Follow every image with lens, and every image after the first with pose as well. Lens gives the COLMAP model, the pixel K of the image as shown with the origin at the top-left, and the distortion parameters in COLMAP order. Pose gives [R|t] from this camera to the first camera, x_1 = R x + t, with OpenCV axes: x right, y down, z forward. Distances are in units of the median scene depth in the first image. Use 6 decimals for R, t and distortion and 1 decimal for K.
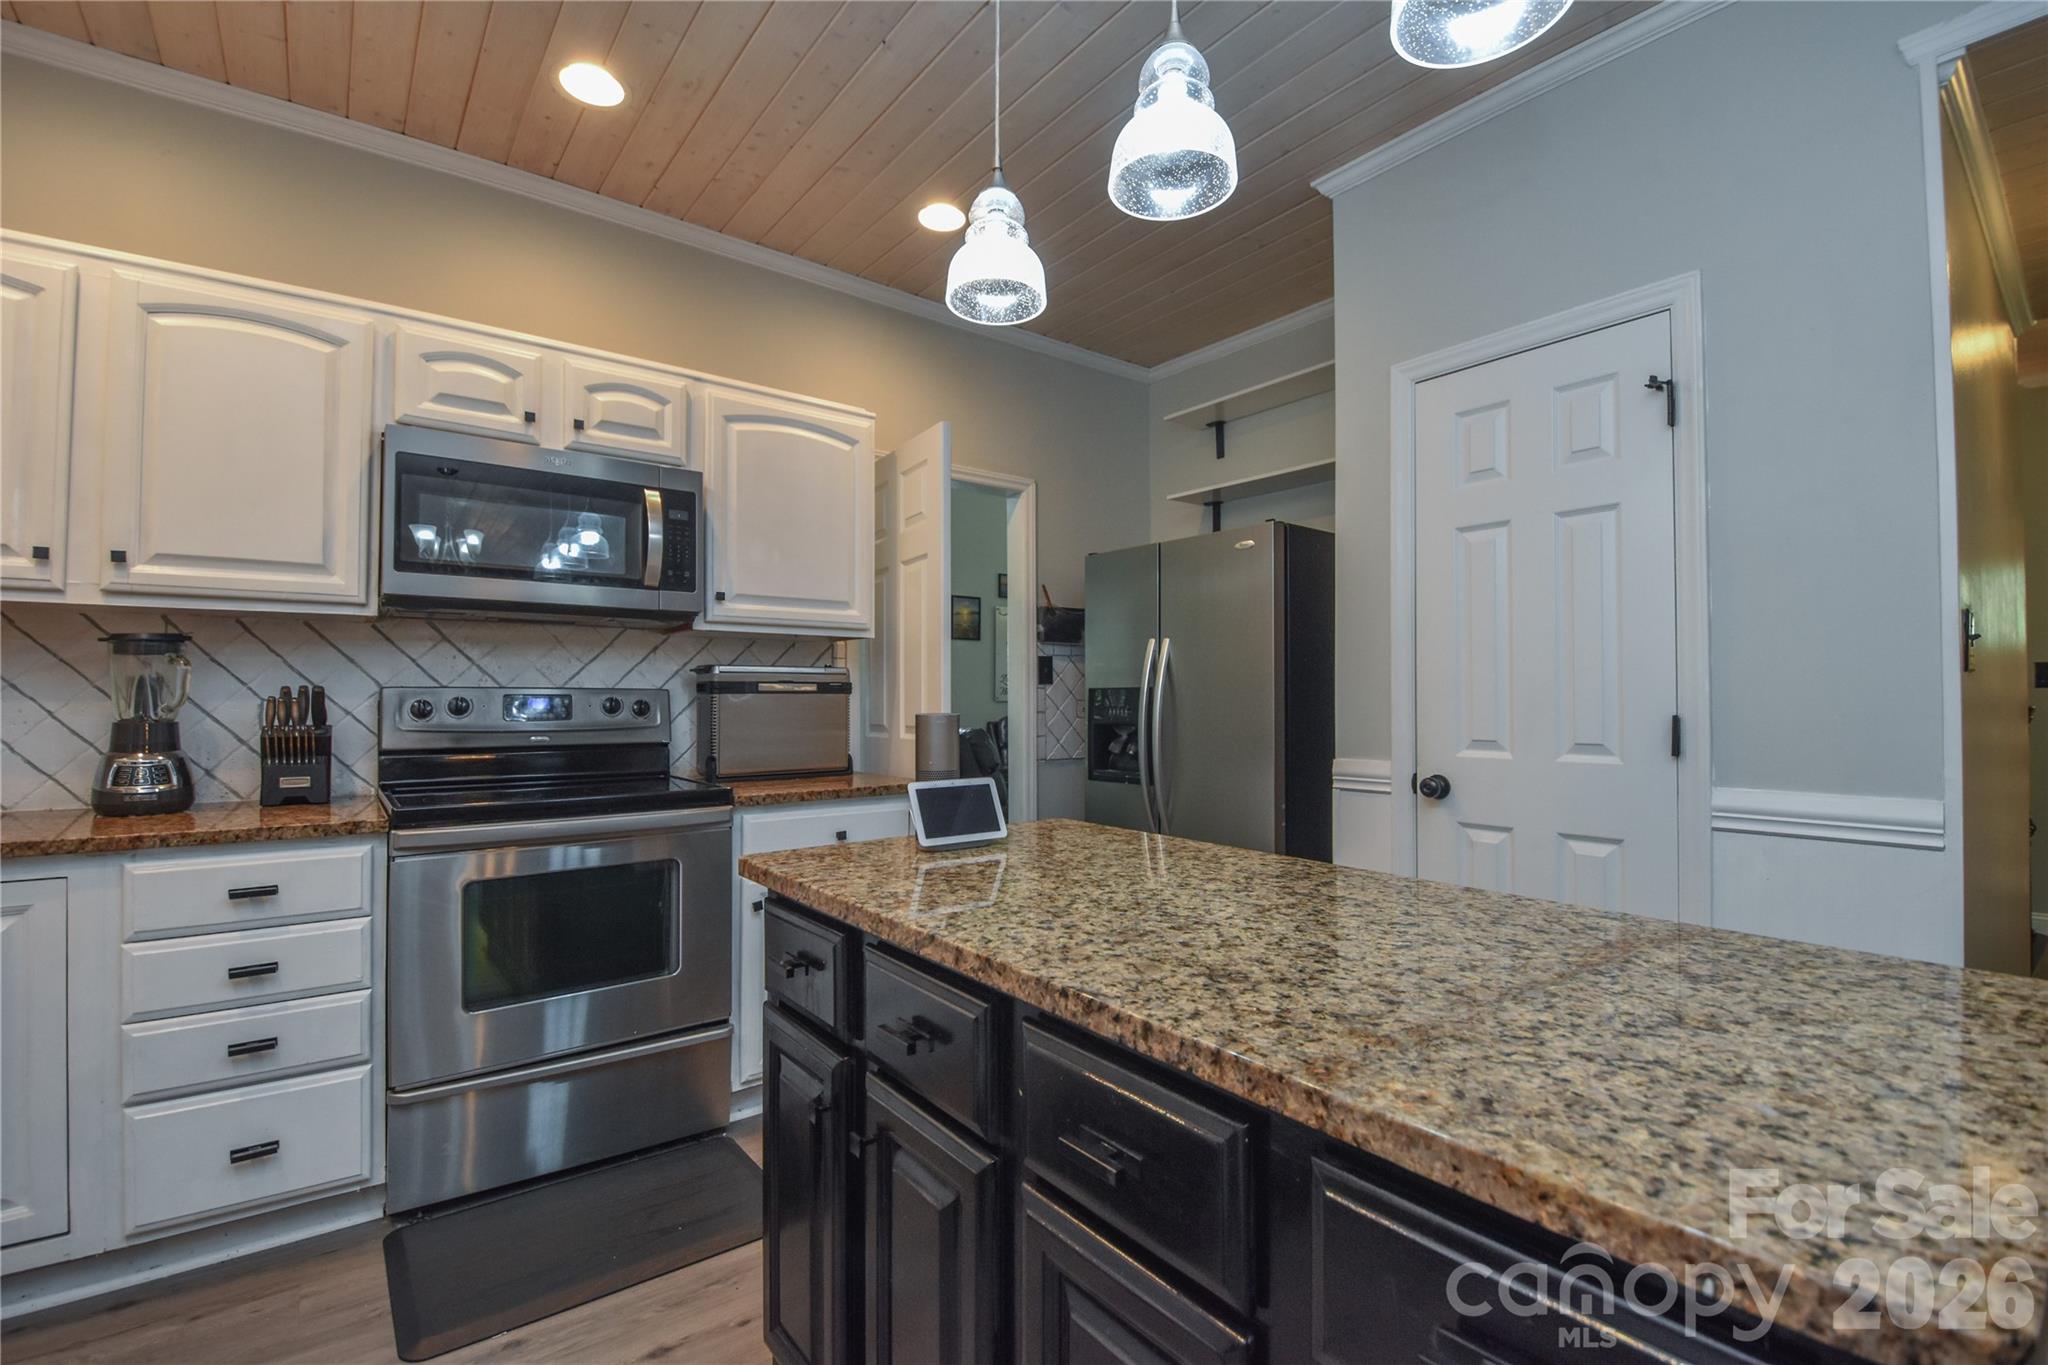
lens RADIAL K [[896.3, 0, 1033.9], [0, 896.3, 681.3], [0, 0, 1]] dist [0.013684, -0.019556]
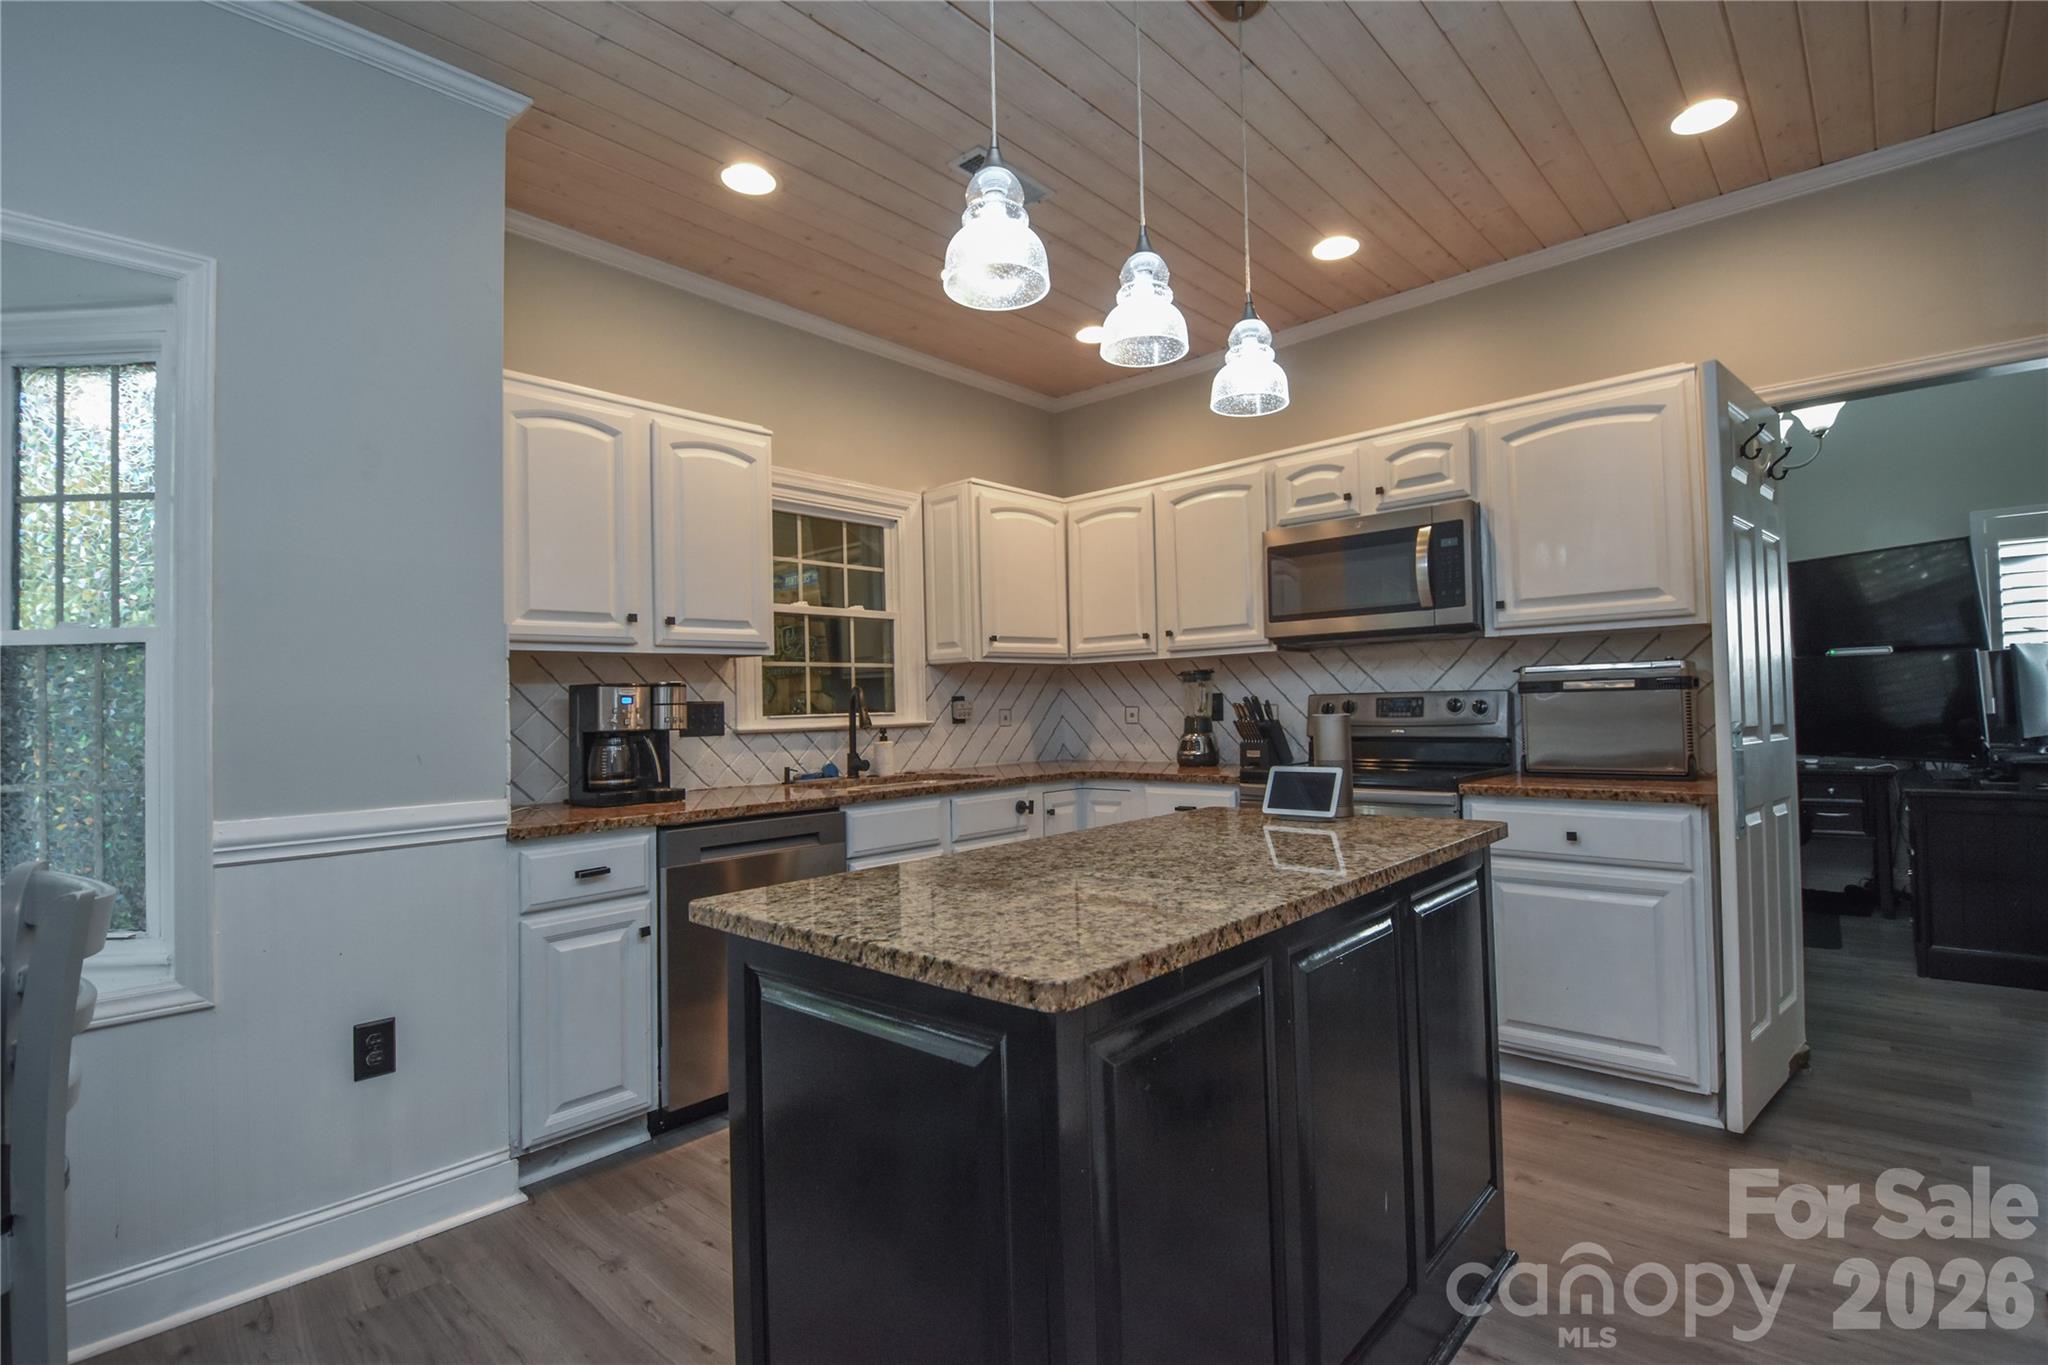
lens RADIAL K [[945.5, 0, 1024.0], [0, 945.5, 682.5], [0, 0, 1]] dist [-0.006787, -0.001195]
pose [[0.164872, -0.030830, -0.985833, 0.738667], [0.041073, 0.998859, -0.024368, 0.004435], [0.985459, -0.036474, 0.165950, 0.250724]]
